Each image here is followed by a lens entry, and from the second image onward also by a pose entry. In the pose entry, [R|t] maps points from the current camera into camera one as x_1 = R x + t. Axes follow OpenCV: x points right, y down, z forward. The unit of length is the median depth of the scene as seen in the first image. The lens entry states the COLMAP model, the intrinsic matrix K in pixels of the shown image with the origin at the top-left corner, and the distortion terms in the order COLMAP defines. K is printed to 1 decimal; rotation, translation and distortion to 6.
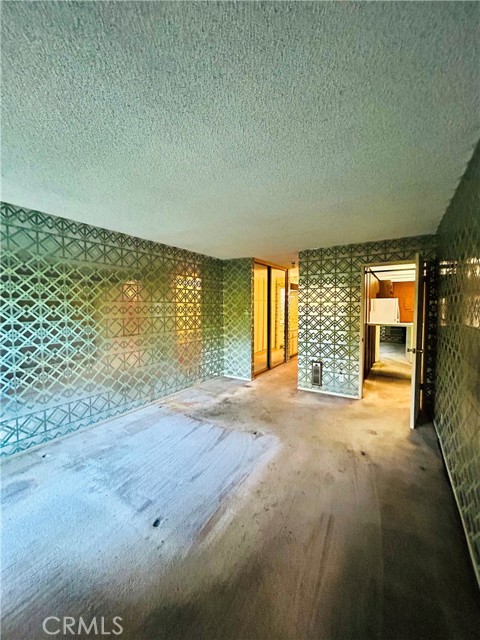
lens RADIAL K [[256.7, 0, 238.8], [0, 256.7, 321.0], [0, 0, 1]] dist [-0.000176, 0.000364]
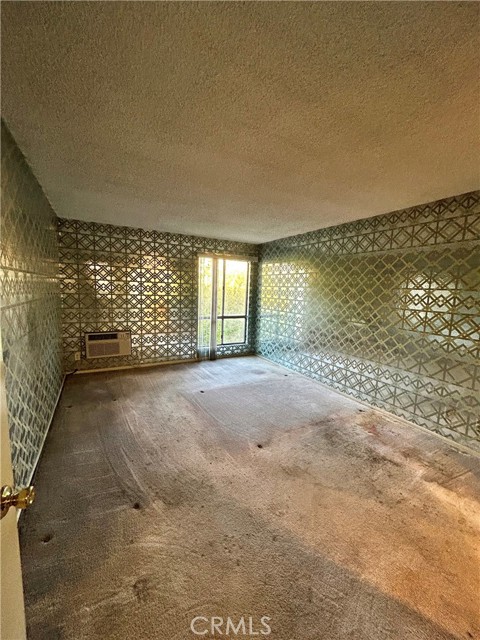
lens RADIAL K [[256.7, 0, 239.9], [0, 256.7, 320.4], [0, 0, 1]] dist [-0.000176, 0.000364]
pose [[-0.480685, 0.084891, -0.872775, 0.629620], [-0.084048, 0.986260, 0.142219, -0.052528], [0.872856, 0.141718, -0.466946, 1.037554]]
